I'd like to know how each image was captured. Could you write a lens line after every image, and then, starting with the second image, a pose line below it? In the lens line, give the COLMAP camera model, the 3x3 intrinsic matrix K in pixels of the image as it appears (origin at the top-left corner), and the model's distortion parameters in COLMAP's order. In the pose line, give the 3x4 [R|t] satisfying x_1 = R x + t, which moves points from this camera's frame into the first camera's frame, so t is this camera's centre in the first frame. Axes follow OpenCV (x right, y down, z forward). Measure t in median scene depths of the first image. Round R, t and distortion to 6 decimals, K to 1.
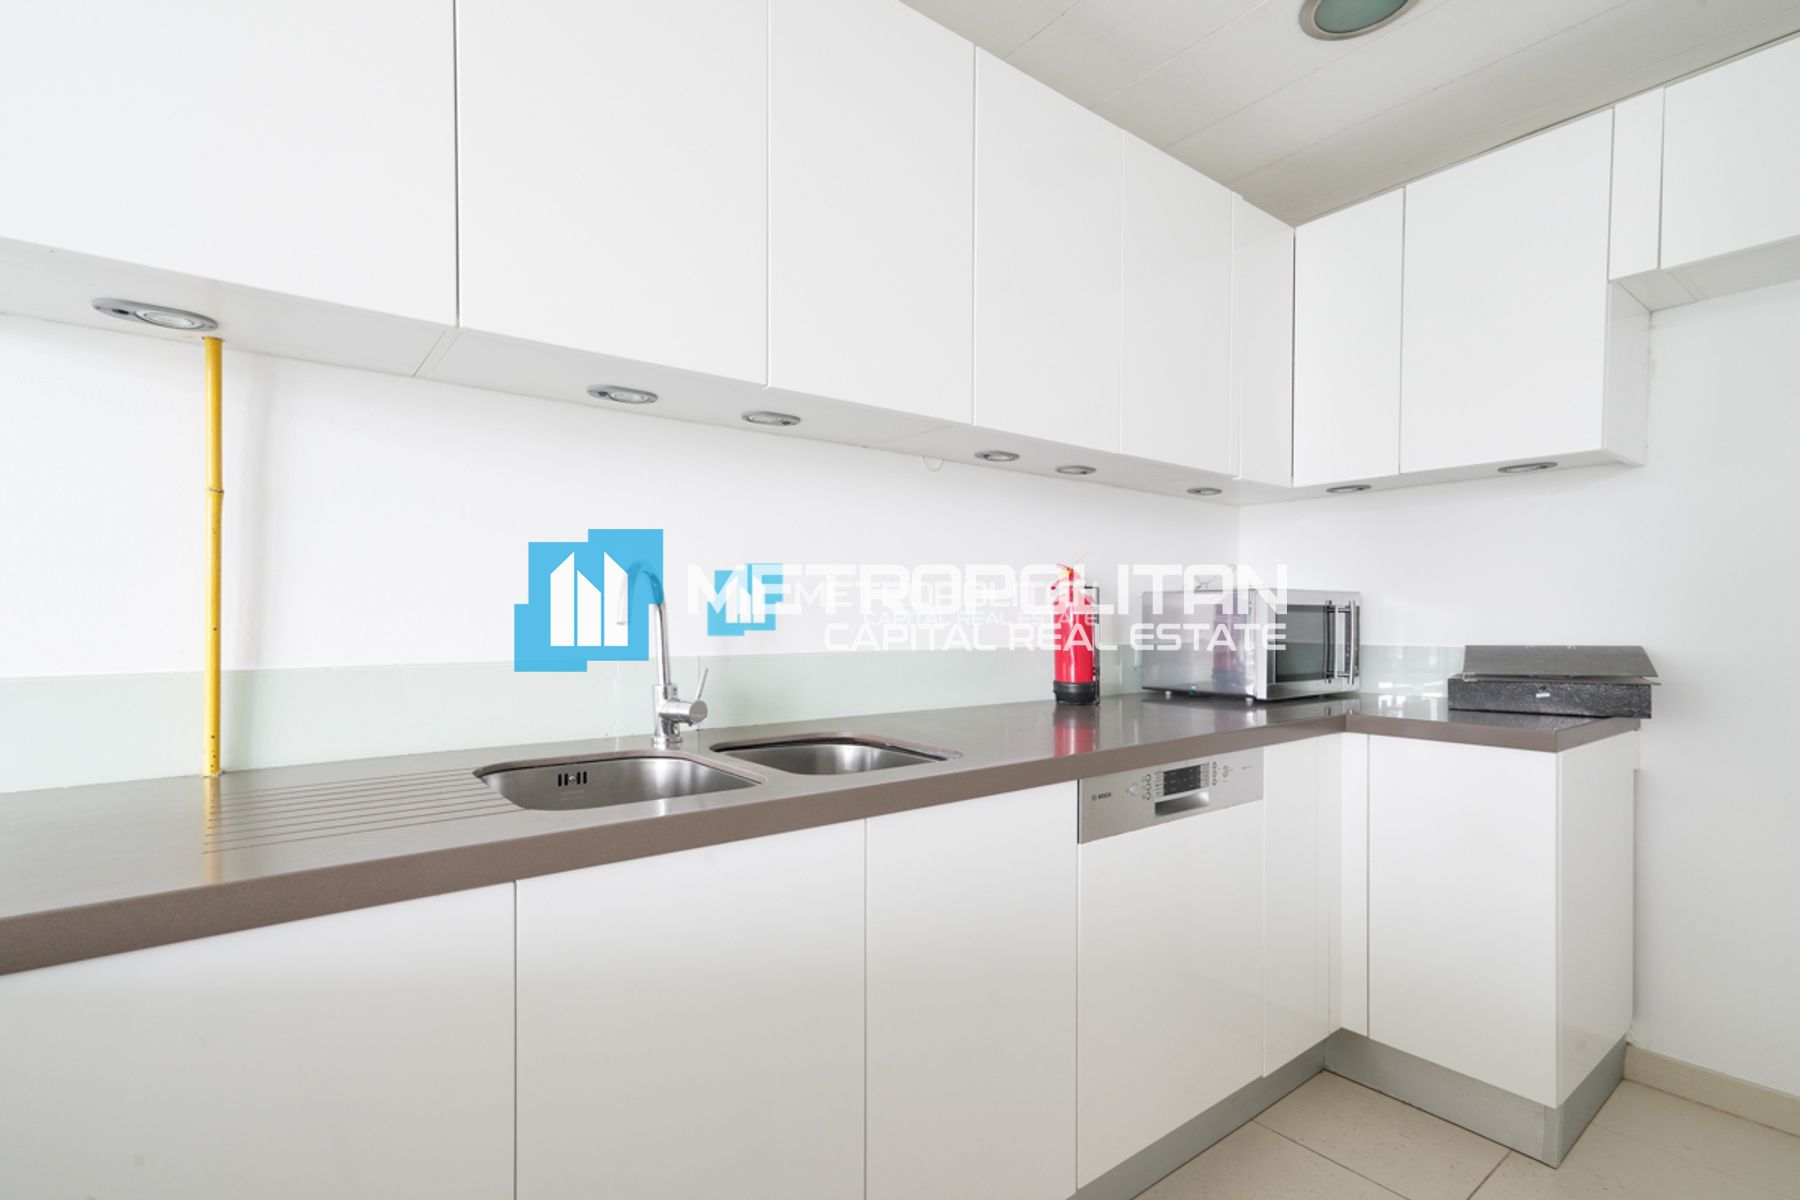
lens RADIAL K [[836.4, 0, 899.0], [0, 836.4, 603.3], [0, 0, 1]] dist [0.002228, 0.000794]
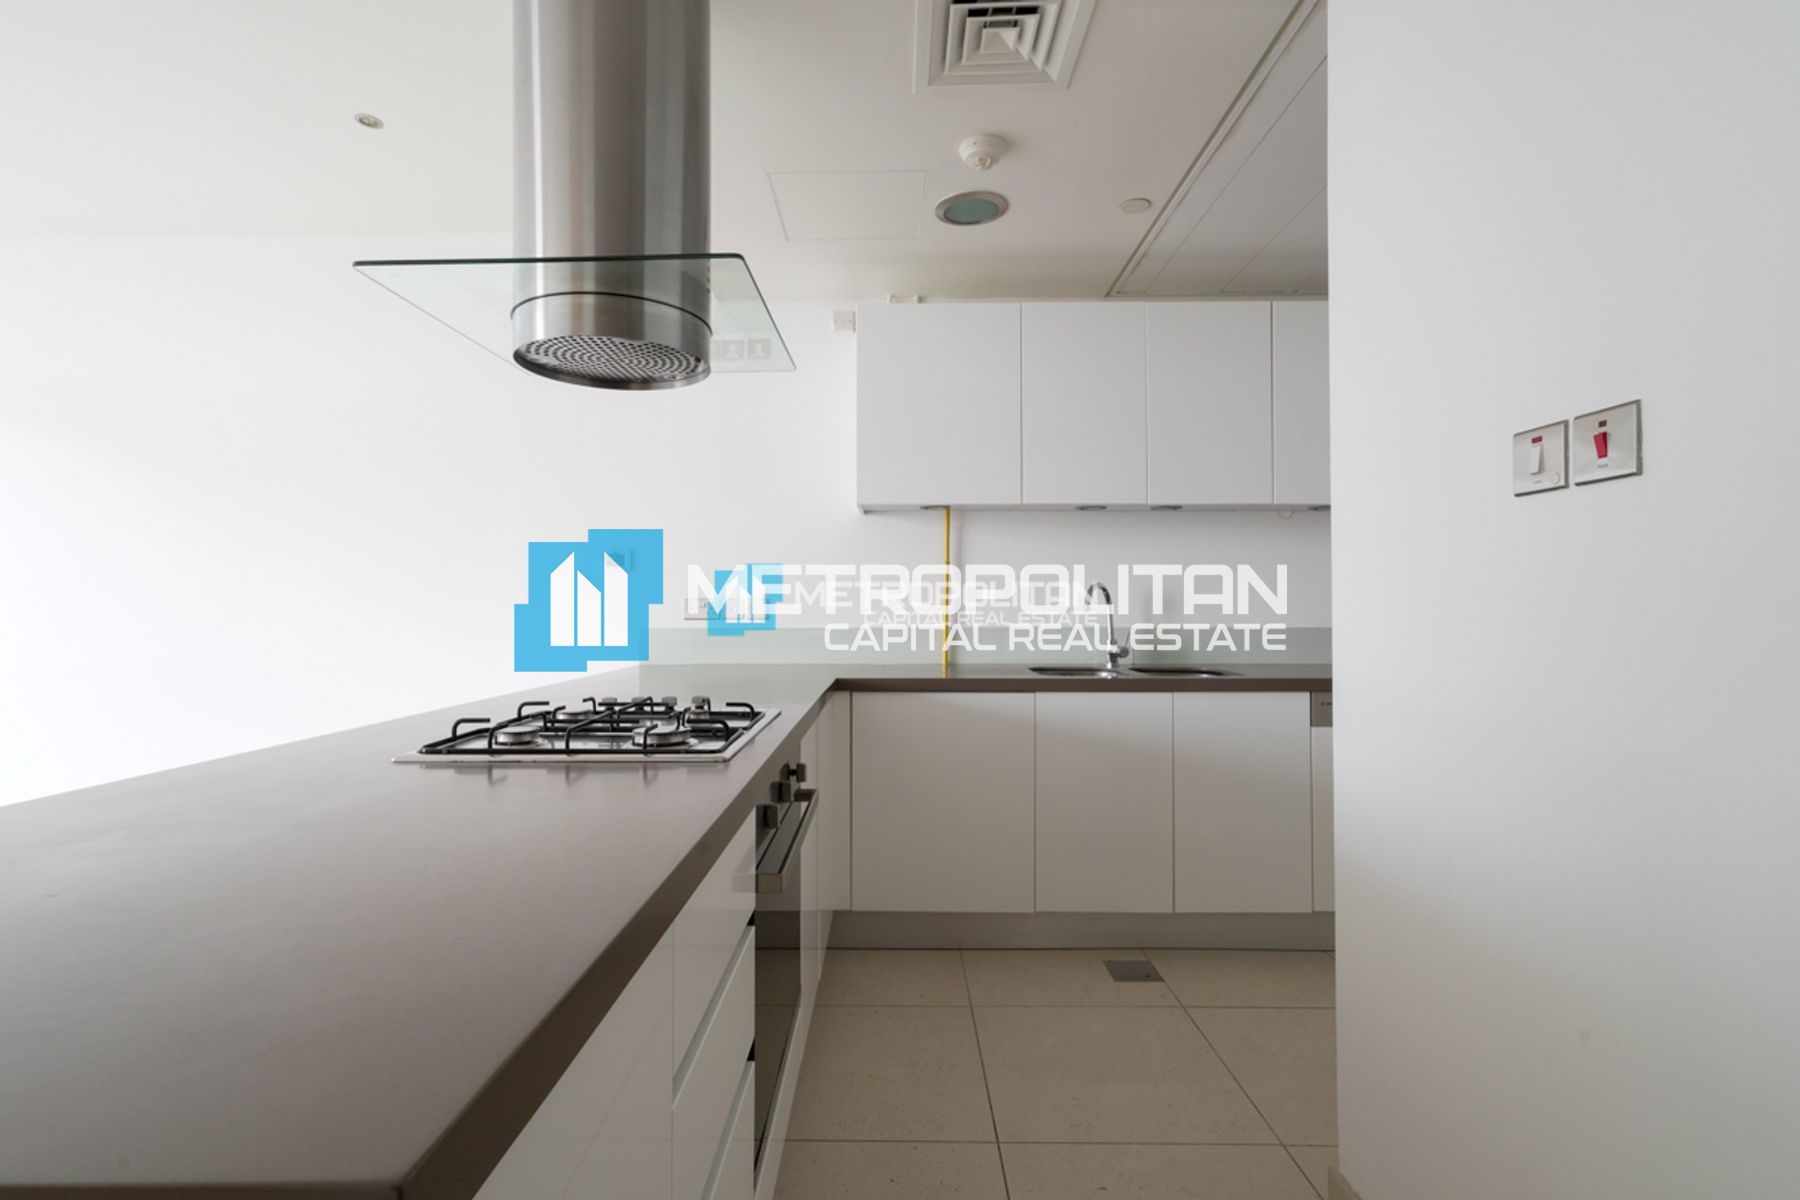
lens RADIAL K [[836.4, 0, 899.0], [0, 836.4, 603.3], [0, 0, 1]] dist [0.002228, 0.000794]
pose [[0.780823, 0.001085, -0.624752, 0.680130], [0.006109, 0.999937, 0.009372, -0.018003], [0.624723, -0.011135, 0.780767, -1.084231]]
